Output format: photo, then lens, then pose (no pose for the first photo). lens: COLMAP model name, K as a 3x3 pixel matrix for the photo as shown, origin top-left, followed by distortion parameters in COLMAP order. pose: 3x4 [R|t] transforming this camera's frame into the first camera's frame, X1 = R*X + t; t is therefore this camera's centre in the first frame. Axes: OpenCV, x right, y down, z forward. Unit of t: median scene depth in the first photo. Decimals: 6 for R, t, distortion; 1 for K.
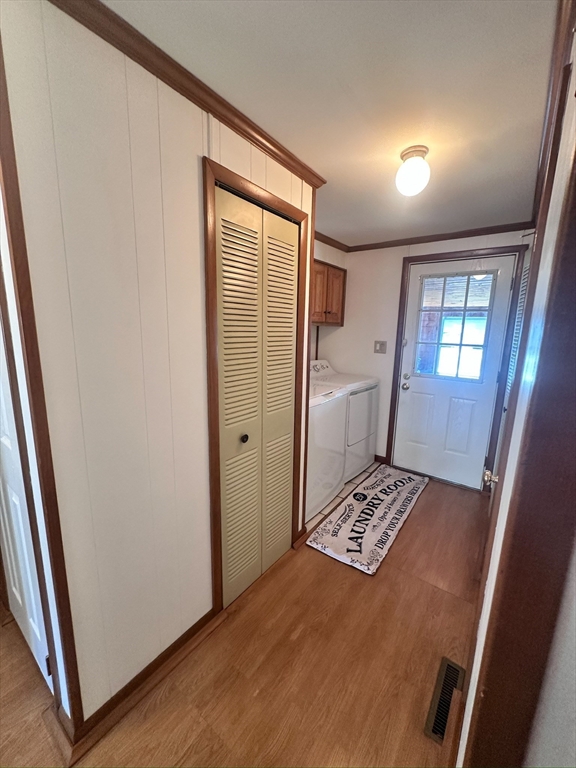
lens RADIAL K [[307.0, 0, 288.0], [0, 307.0, 384.0], [0, 0, 1]] dist [-0.004021, -0.000071]
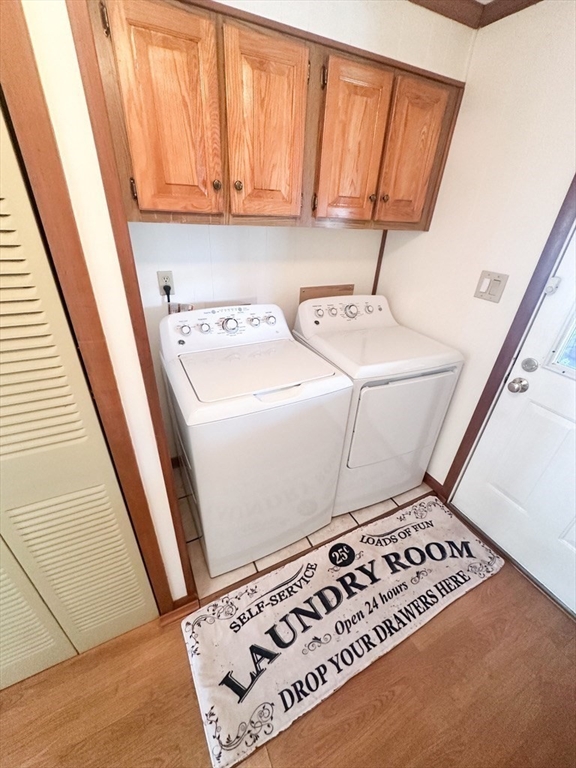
lens RADIAL K [[307.0, 0, 288.0], [0, 307.0, 384.0], [0, 0, 1]] dist [-0.004021, -0.000071]
pose [[0.893932, 0.238640, -0.379390, 0.274984], [-0.108429, 0.936471, 0.333564, -0.119518], [0.434890, -0.257047, 0.863017, 0.507444]]
